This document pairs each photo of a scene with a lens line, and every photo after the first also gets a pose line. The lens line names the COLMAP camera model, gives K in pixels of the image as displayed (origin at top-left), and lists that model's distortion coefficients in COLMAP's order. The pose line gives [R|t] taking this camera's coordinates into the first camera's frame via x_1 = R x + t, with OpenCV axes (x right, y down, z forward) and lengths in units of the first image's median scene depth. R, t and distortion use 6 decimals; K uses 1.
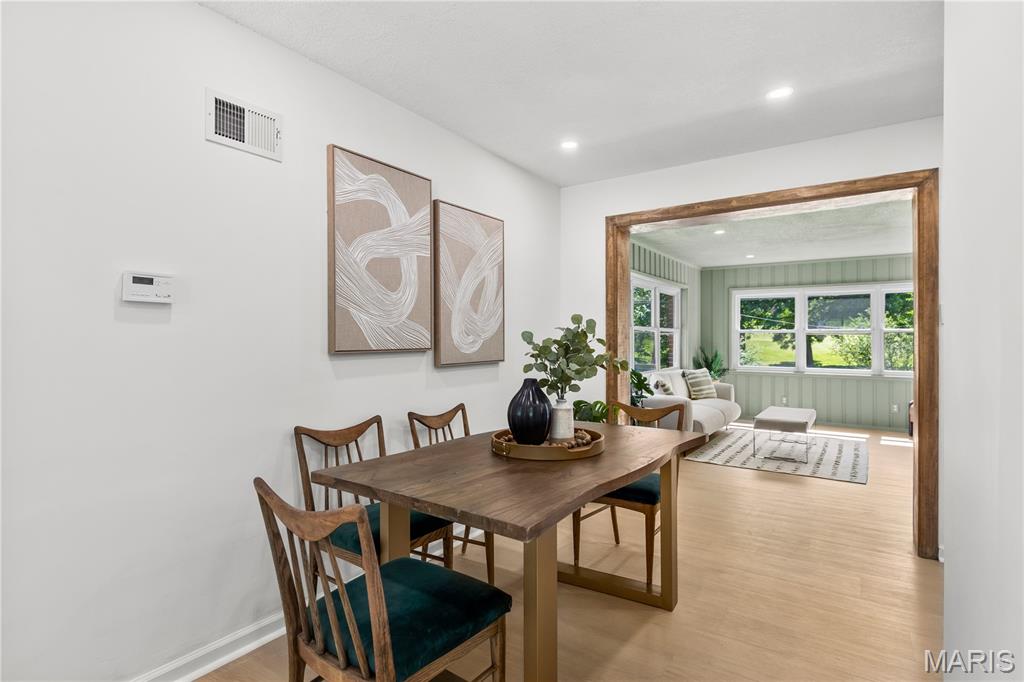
lens RADIAL K [[508.3, 0, 511.9], [0, 508.3, 325.7], [0, 0, 1]] dist [-0.004061, -0.000456]
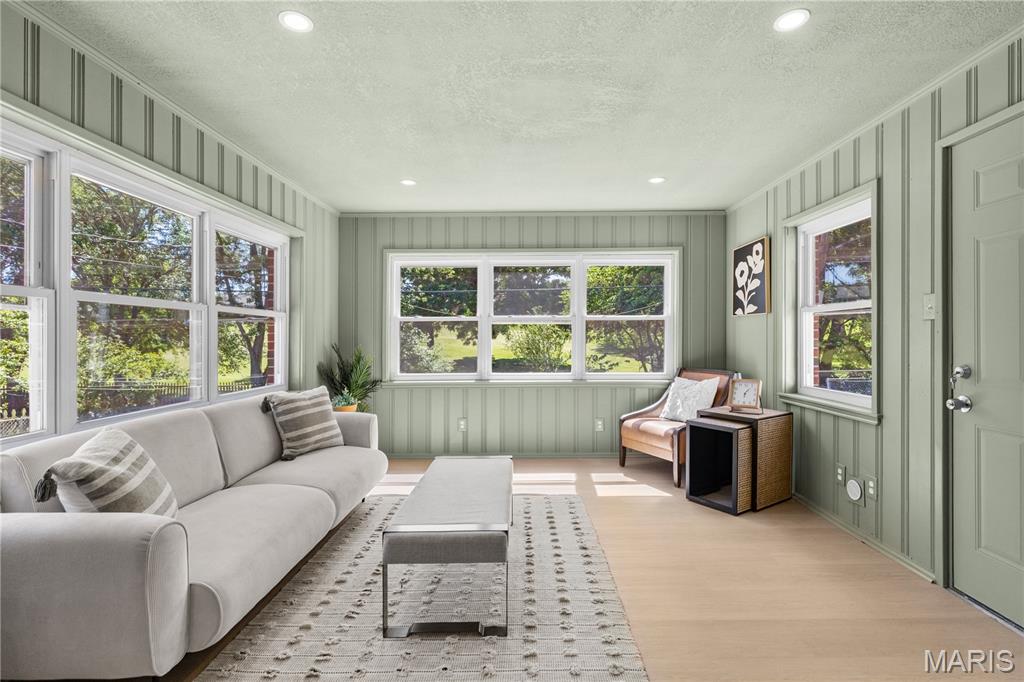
lens RADIAL K [[484.0, 0, 515.3], [0, 484.0, 322.1], [0, 0, 1]] dist [-0.001898, -0.000552]
pose [[0.829882, 0.007106, 0.557894, 0.251393], [-0.003093, 0.999962, -0.008137, 0.020572], [-0.557930, 0.005027, 0.829873, 0.456458]]
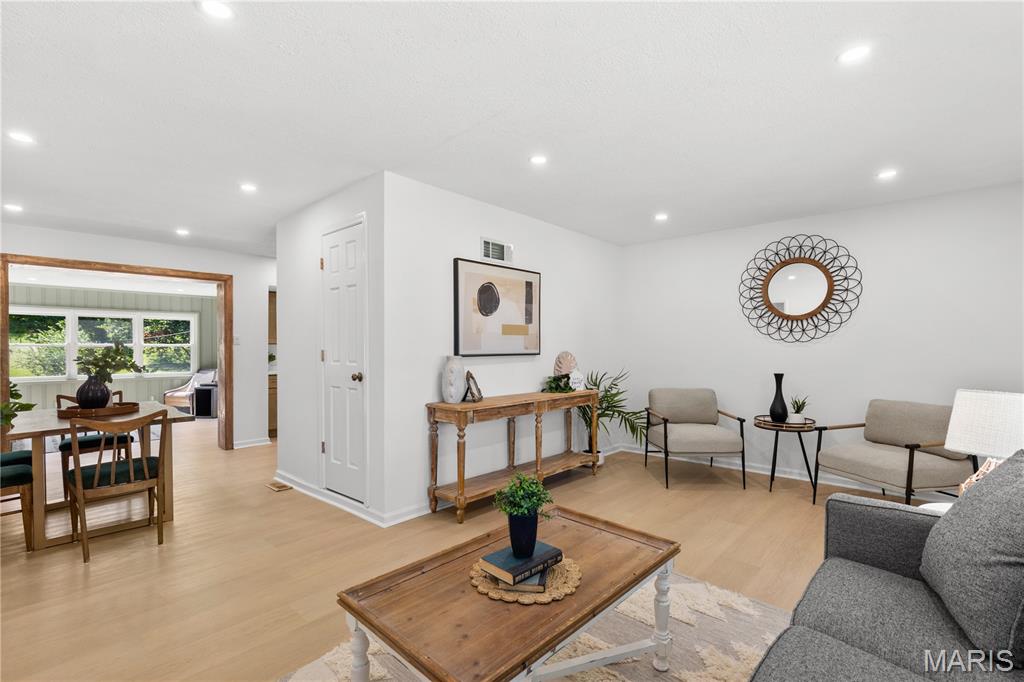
lens RADIAL K [[473.6, 0, 509.1], [0, 473.6, 360.6], [0, 0, 1]] dist [0.000867, 0.000147]
pose [[0.156551, -0.028270, 0.987265, -0.388926], [-0.019195, 0.999314, 0.031658, -0.008387], [-0.987483, -0.023906, 0.155901, -0.203369]]
